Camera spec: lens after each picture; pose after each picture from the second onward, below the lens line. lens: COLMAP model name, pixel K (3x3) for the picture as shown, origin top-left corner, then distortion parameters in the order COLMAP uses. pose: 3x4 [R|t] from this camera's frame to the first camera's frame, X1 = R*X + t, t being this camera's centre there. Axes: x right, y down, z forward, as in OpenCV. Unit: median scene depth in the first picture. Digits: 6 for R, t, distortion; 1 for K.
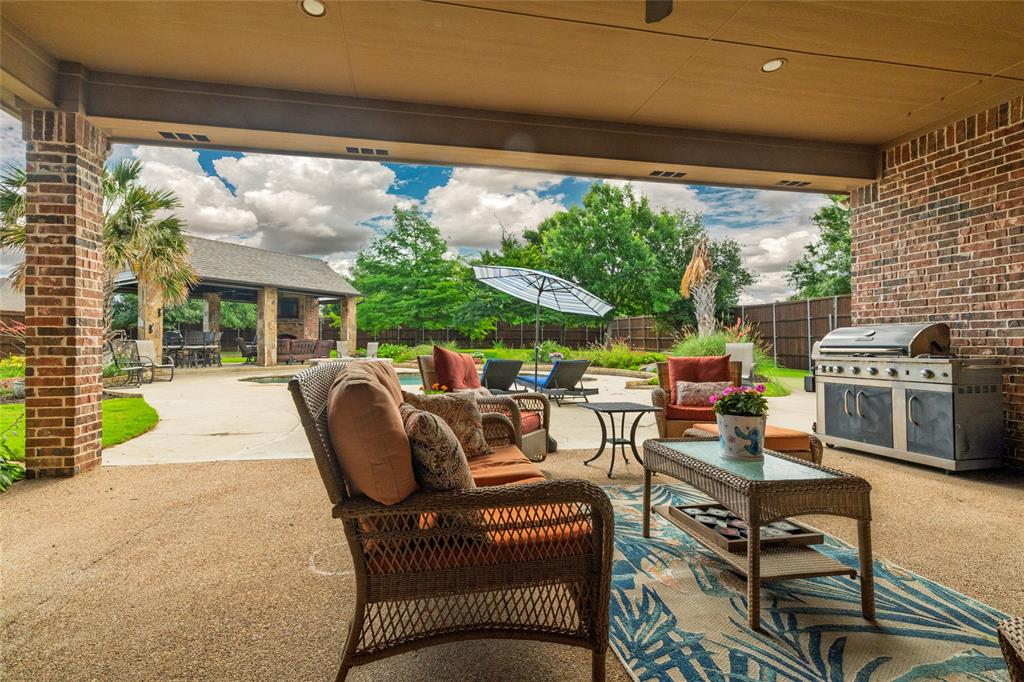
lens RADIAL K [[442.3, 0, 512.0], [0, 442.3, 341.0], [0, 0, 1]] dist [-0.001280, 0.000276]
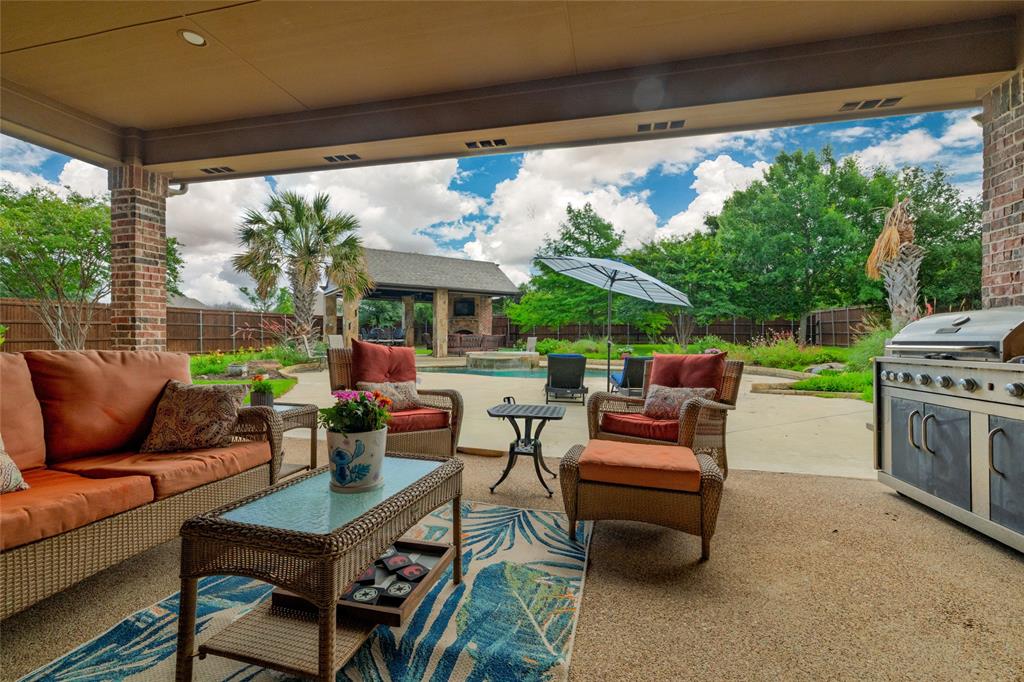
lens RADIAL K [[432.5, 0, 512.0], [0, 432.5, 341.0], [0, 0, 1]] dist [-0.000959, -0.000317]
pose [[0.917756, 0.005106, -0.397113, 0.431212], [-0.000554, 0.999933, 0.011575, 0.003332], [0.397145, -0.010403, 0.917697, 0.176865]]
